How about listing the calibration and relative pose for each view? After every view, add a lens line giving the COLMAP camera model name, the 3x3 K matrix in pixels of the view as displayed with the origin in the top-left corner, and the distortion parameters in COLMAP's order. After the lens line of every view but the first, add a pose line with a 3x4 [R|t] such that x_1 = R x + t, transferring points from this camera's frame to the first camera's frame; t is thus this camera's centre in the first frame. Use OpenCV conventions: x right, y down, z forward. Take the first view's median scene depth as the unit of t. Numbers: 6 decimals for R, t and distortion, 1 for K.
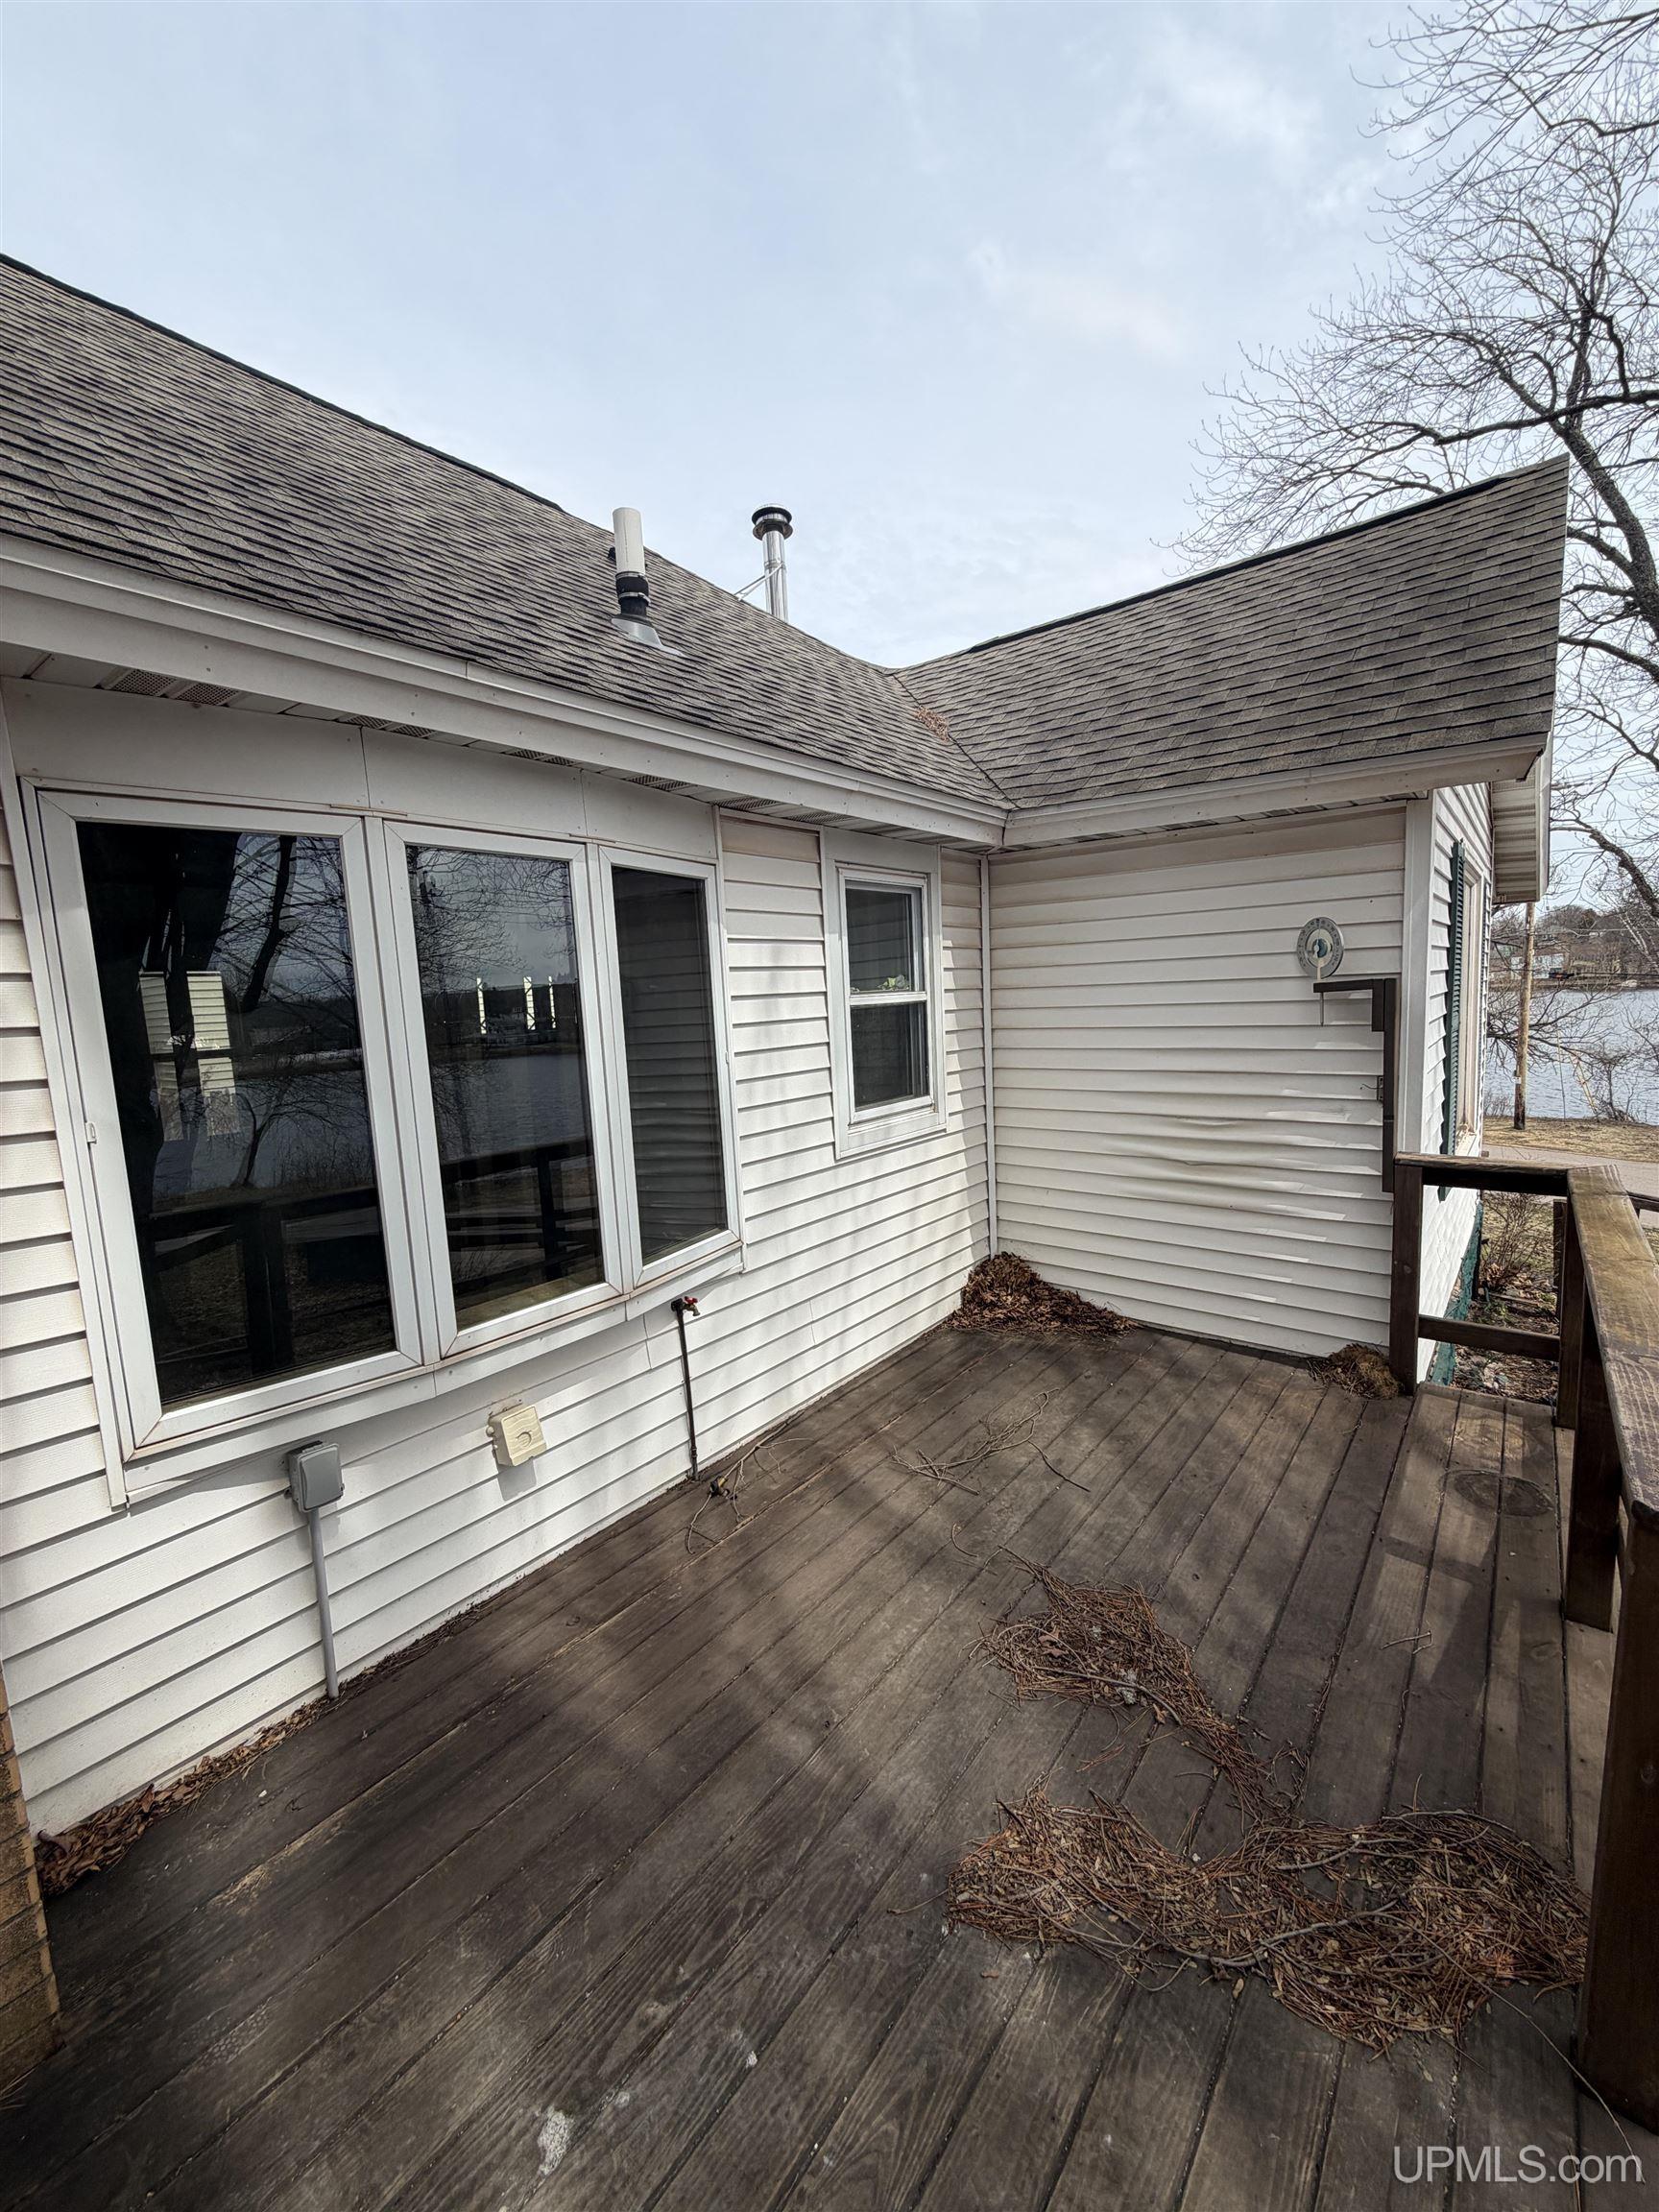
lens RADIAL K [[879.1, 0, 829.6], [0, 879.1, 1099.5], [0, 0, 1]] dist [-0.000597, 0.000450]
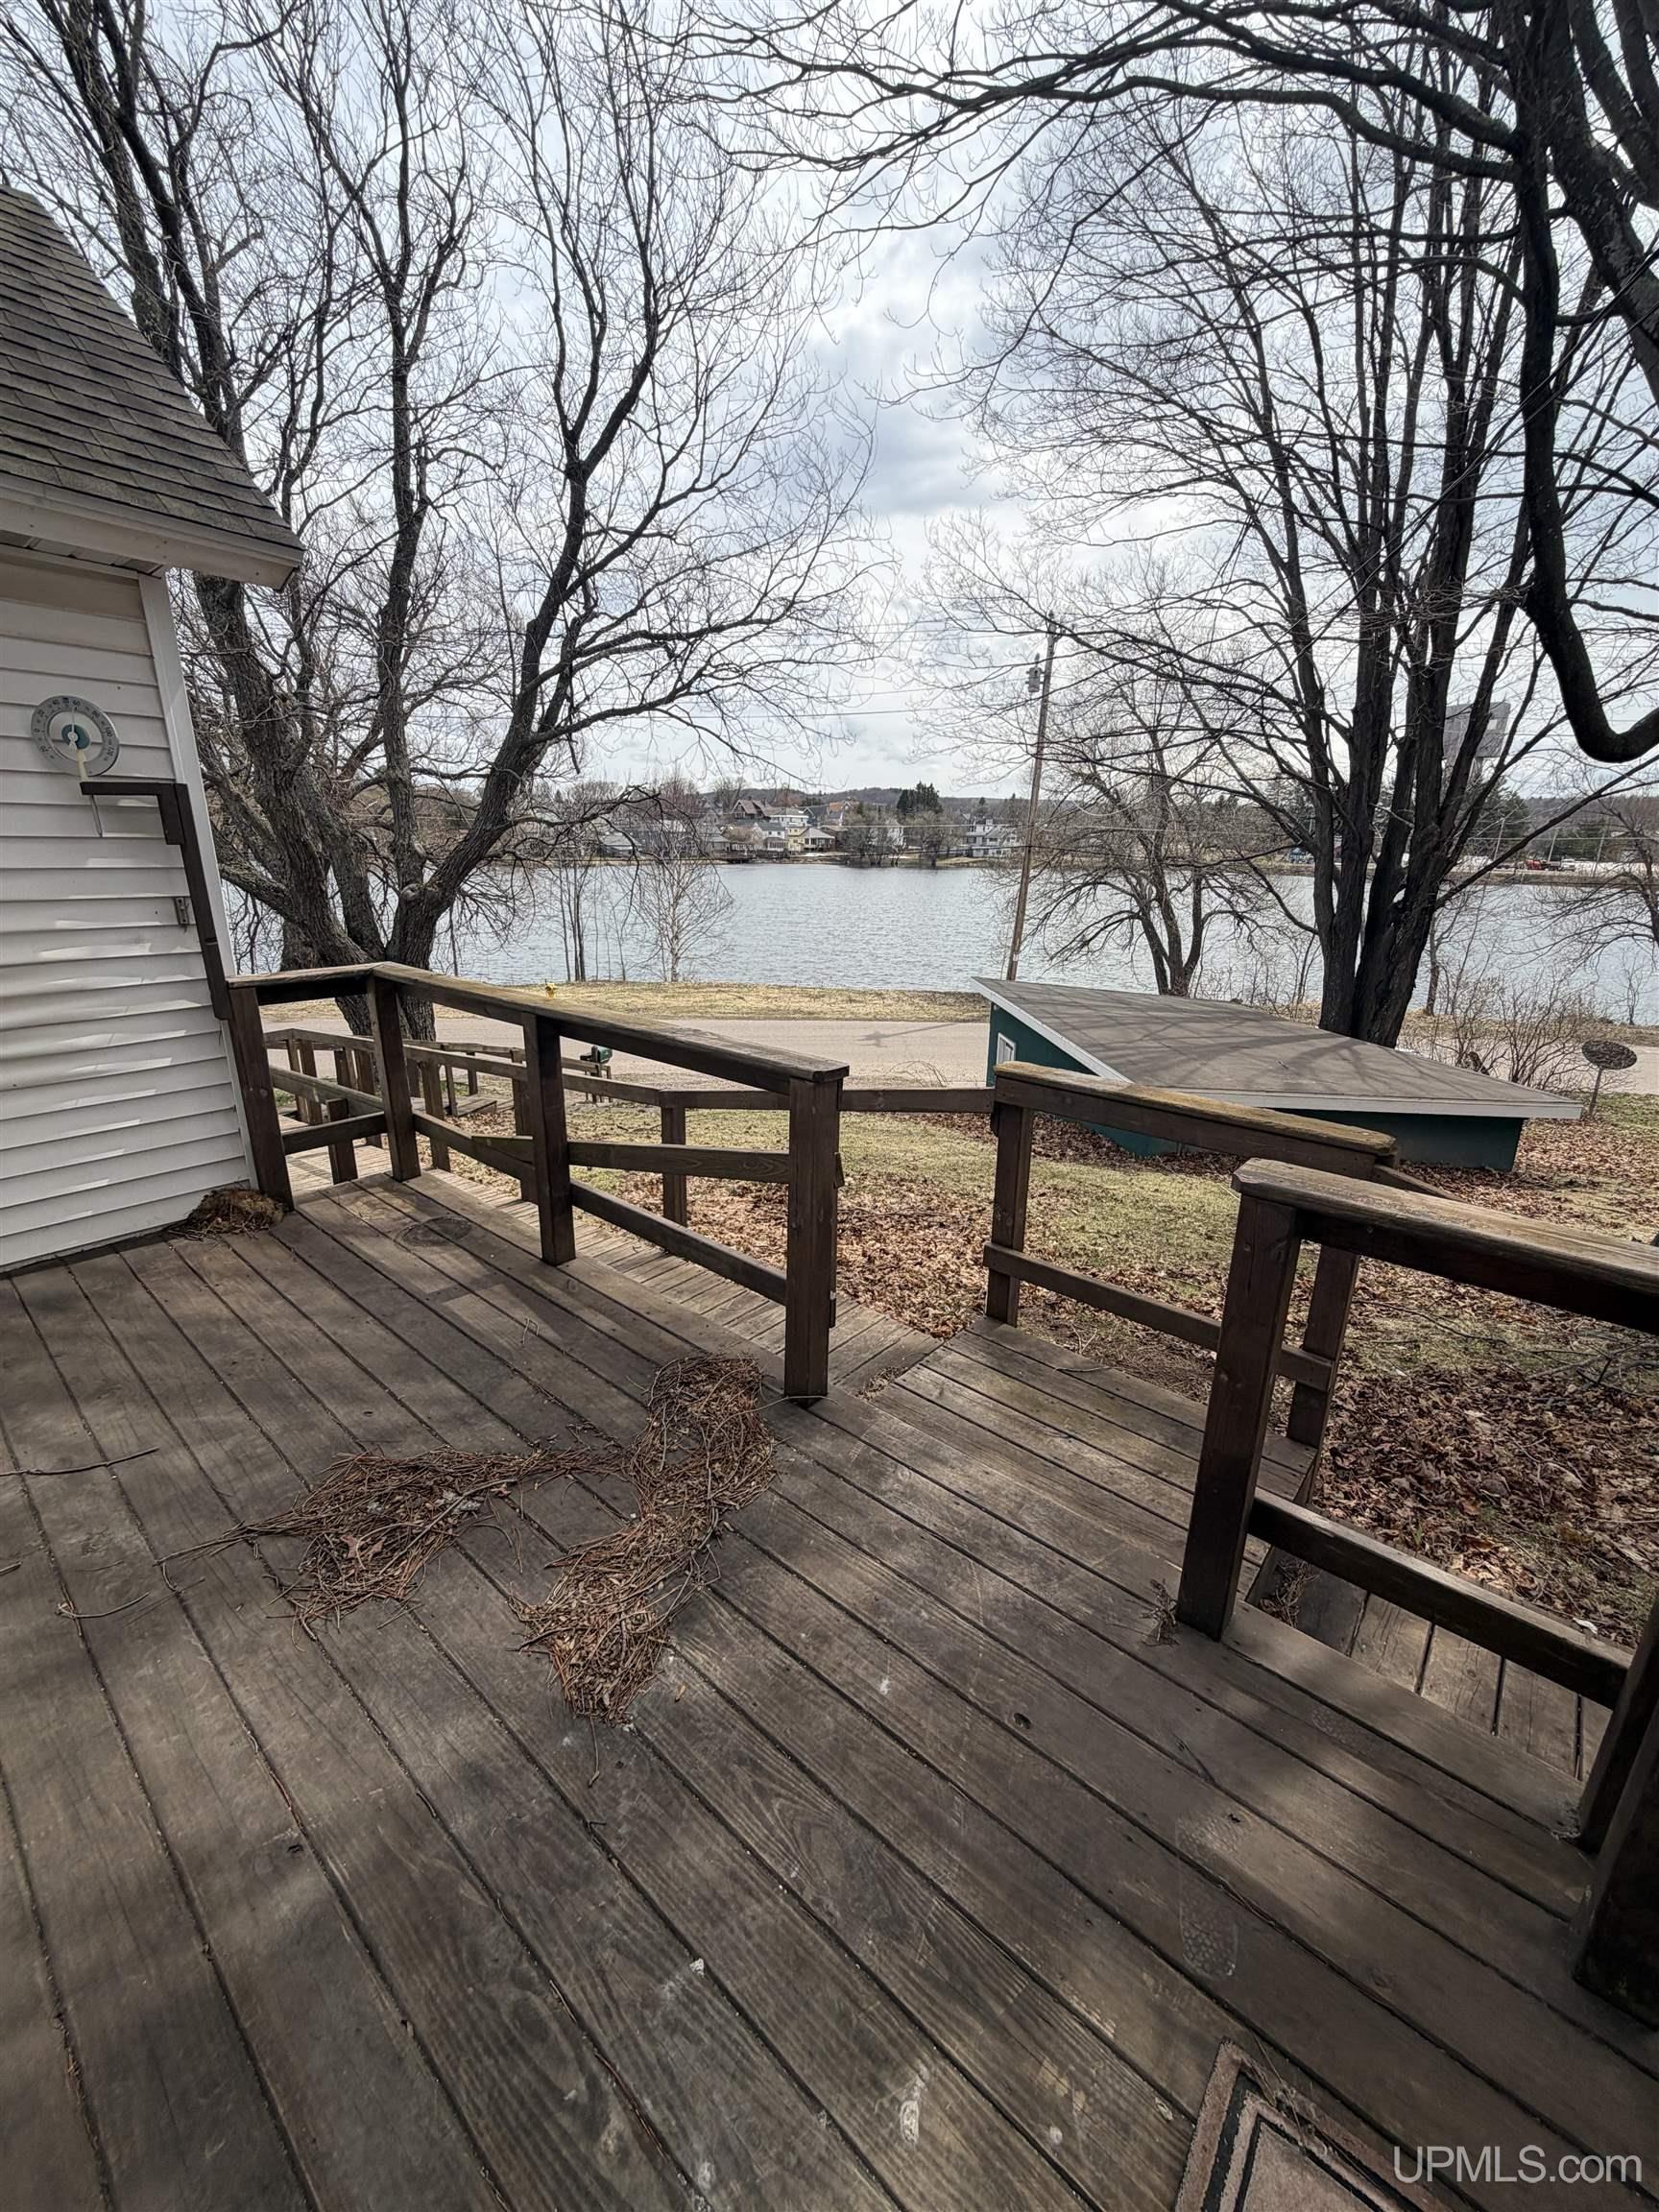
lens RADIAL K [[879.1, 0, 829.6], [0, 879.1, 1099.5], [0, 0, 1]] dist [-0.000597, 0.000450]
pose [[0.034695, -0.241210, 0.969853, -0.298860], [0.103203, 0.966114, 0.236588, 0.031843], [-0.994055, 0.091884, 0.058413, 0.309094]]
